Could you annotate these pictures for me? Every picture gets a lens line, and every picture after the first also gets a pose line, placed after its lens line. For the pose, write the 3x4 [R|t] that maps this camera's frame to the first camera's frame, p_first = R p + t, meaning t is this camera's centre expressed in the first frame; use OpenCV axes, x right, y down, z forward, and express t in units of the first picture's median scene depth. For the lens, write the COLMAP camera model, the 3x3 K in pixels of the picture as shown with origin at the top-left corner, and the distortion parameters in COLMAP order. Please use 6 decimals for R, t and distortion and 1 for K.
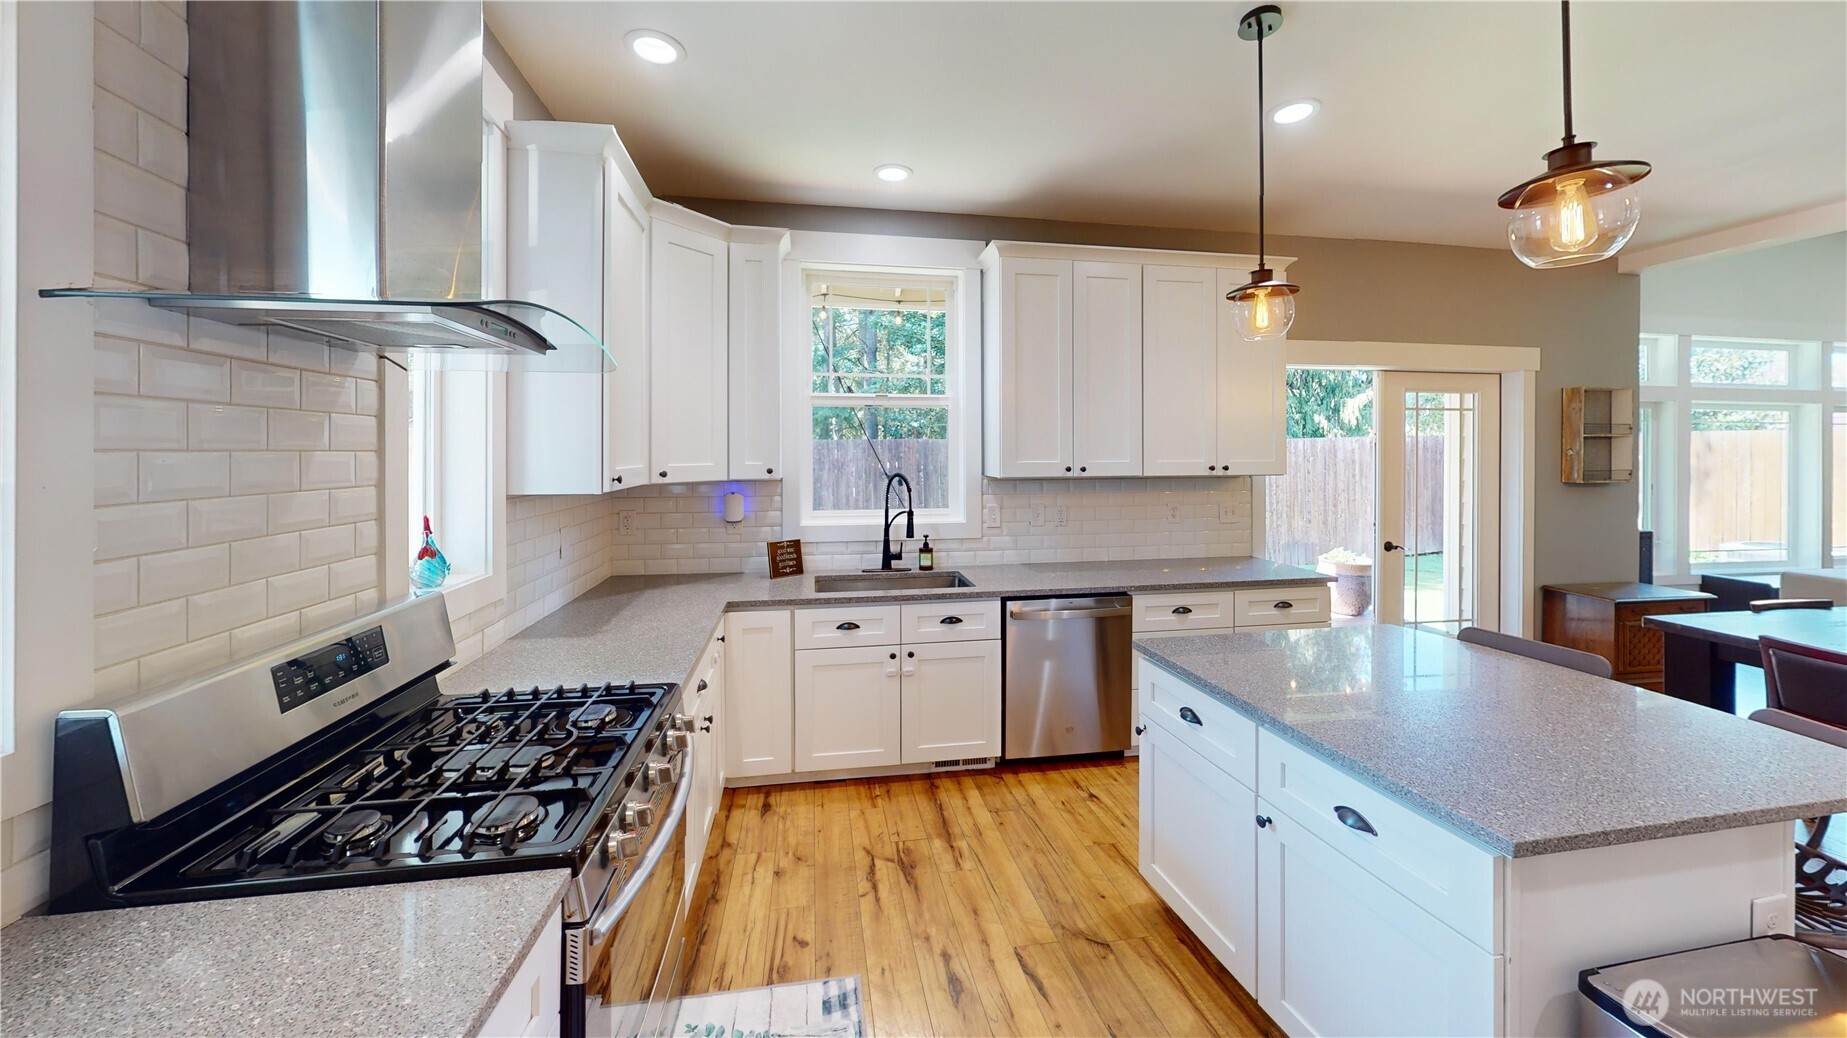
lens RADIAL K [[667.7, 0, 923.2], [0, 667.7, 522.5], [0, 0, 1]] dist [-0.001787, 0.000060]
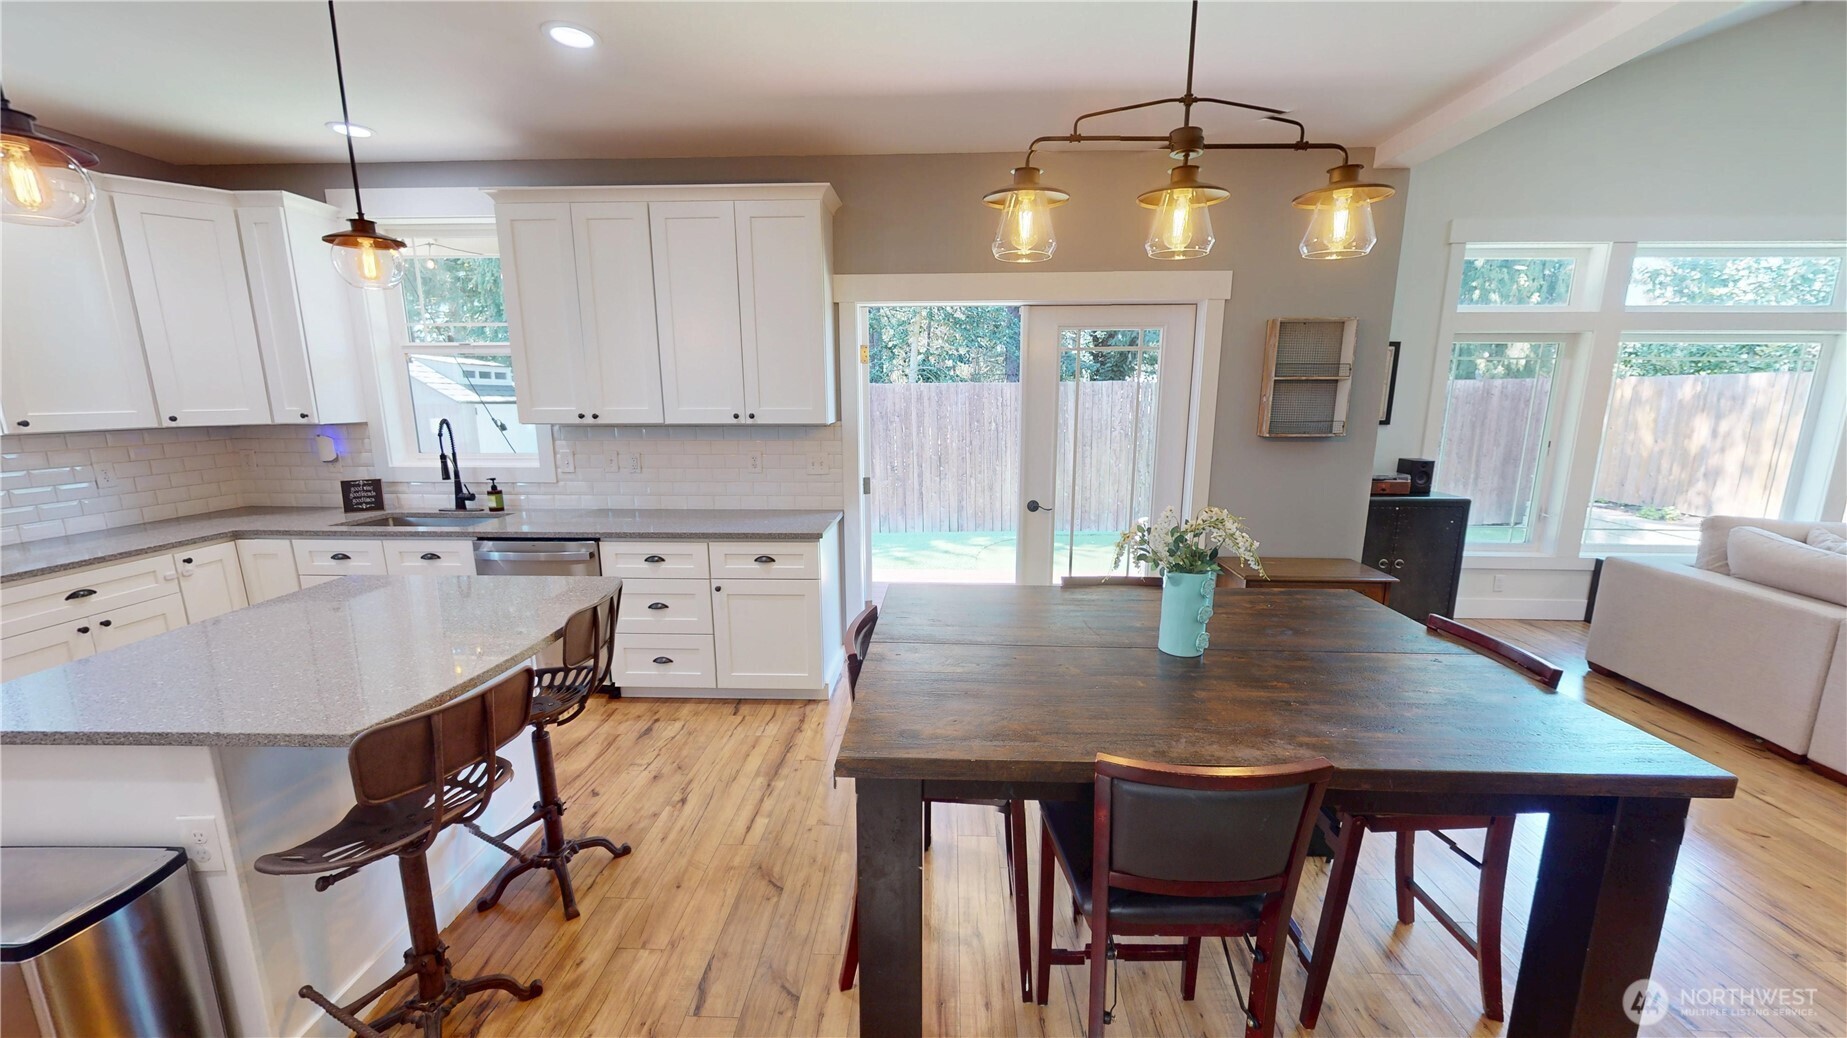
lens RADIAL K [[678.4, 0, 923.7], [0, 678.4, 524.6], [0, 0, 1]] dist [-0.002838, 0.000260]
pose [[0.975635, 0.040215, -0.215683, 0.940549], [-0.023573, 0.996581, 0.079187, -0.009432], [0.218130, -0.072173, 0.973247, 0.097372]]
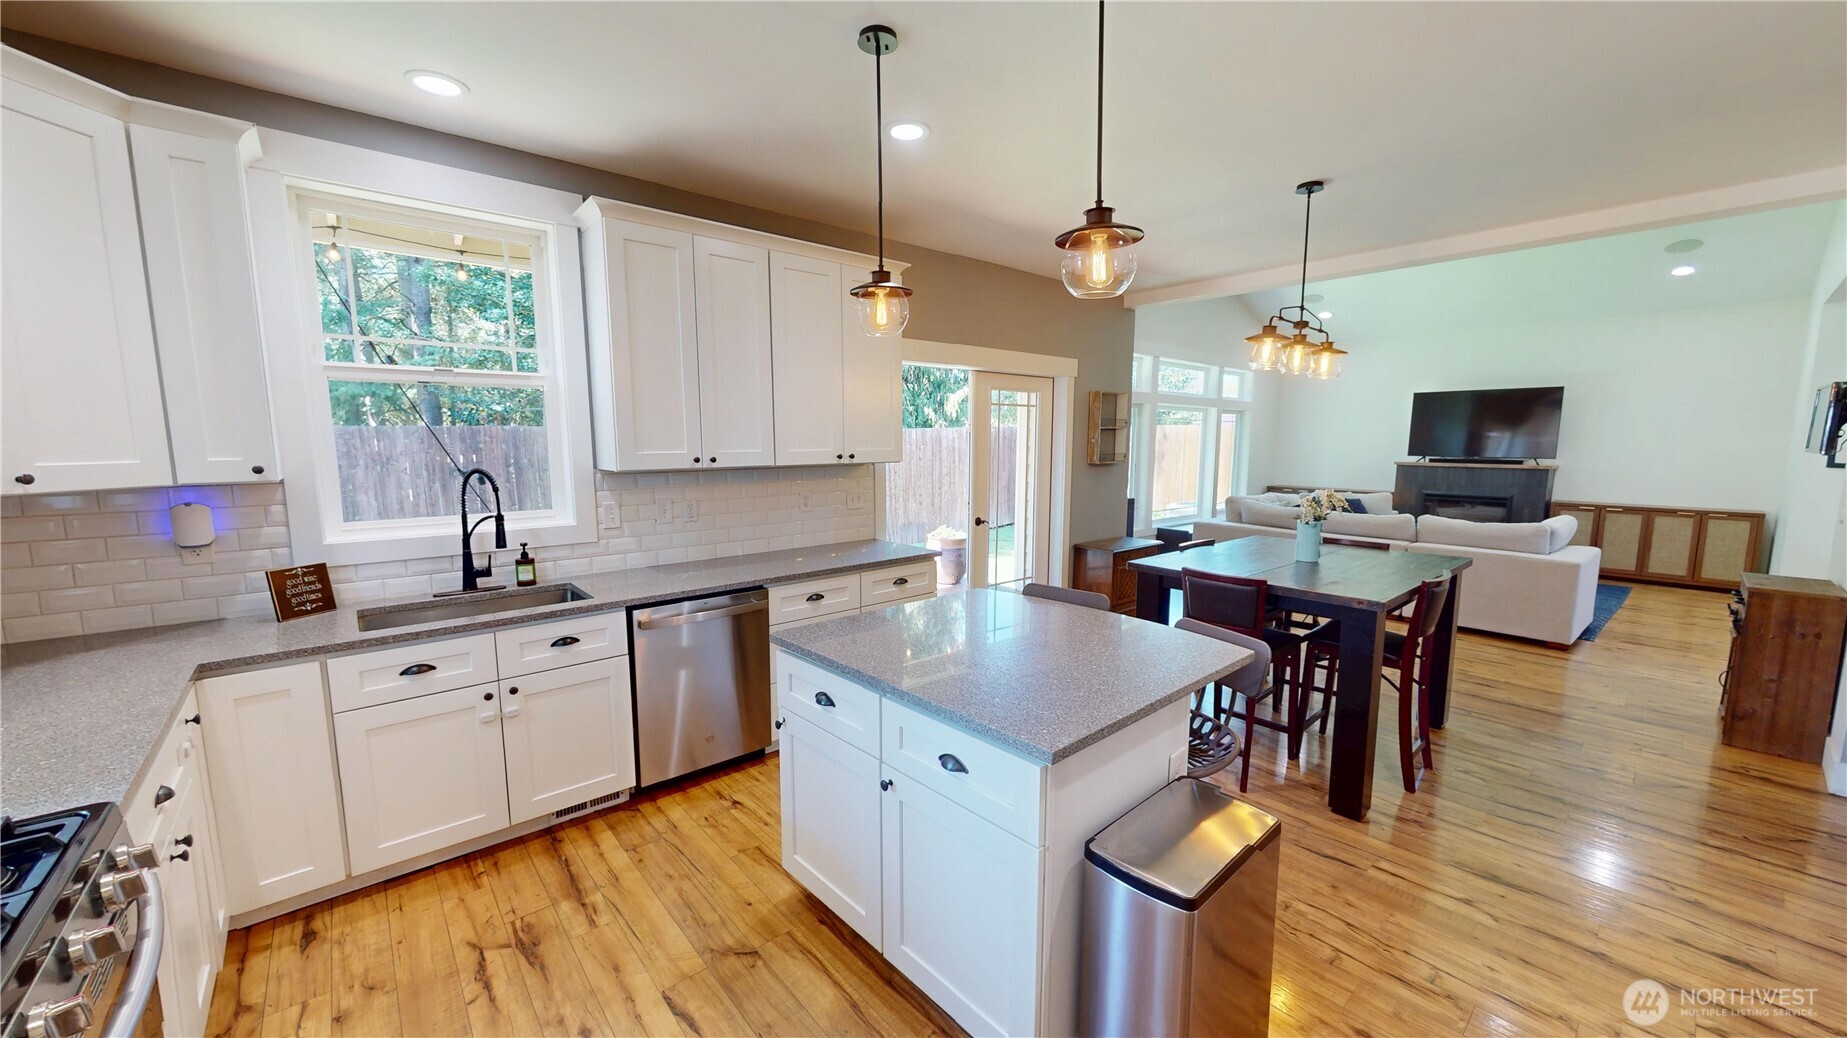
lens RADIAL K [[678.4, 0, 971.7], [0, 678.4, 523.8], [0, 0, 1]] dist [-0.002838, 0.000260]
pose [[0.845022, -0.067236, 0.530488, 0.030159], [0.058868, 0.997731, 0.032684, 0.000145], [-0.531481, 0.003610, 0.847062, -0.000240]]
